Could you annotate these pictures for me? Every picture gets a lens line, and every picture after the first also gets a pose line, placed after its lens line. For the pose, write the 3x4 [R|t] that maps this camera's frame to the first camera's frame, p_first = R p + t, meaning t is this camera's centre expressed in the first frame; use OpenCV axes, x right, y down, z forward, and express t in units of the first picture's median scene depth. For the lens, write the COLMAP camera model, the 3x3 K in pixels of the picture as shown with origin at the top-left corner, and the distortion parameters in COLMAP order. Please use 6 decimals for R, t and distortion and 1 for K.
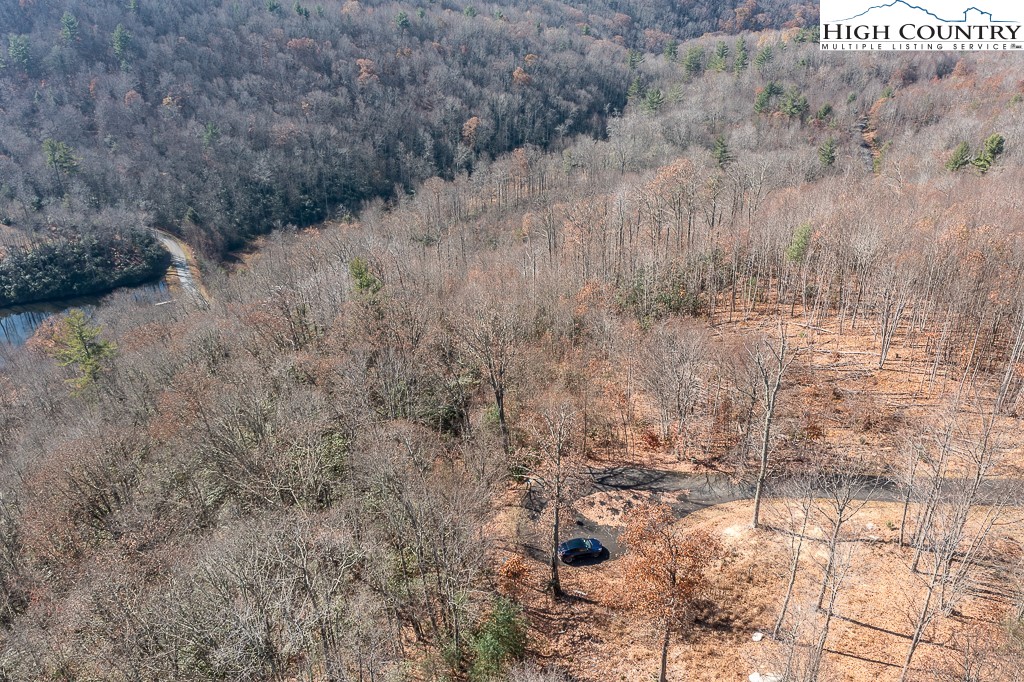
lens RADIAL K [[817.4, 0, 512.0], [0, 817.4, 343.4], [0, 0, 1]] dist [-0.014695, 0.010101]
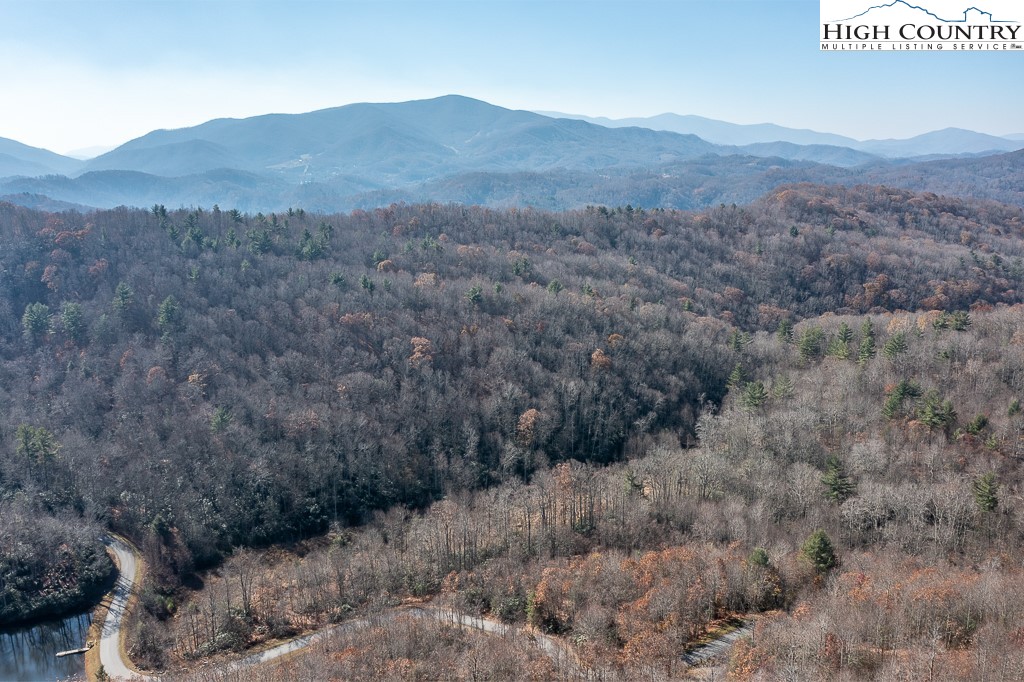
lens RADIAL K [[817.4, 0, 509.1], [0, 817.4, 341.7], [0, 0, 1]] dist [-0.014695, 0.010101]
pose [[0.984673, 0.034461, -0.170975, 0.067258], [-0.082550, 0.955618, -0.282807, -0.094690], [0.153641, 0.292586, 0.943816, 0.161787]]
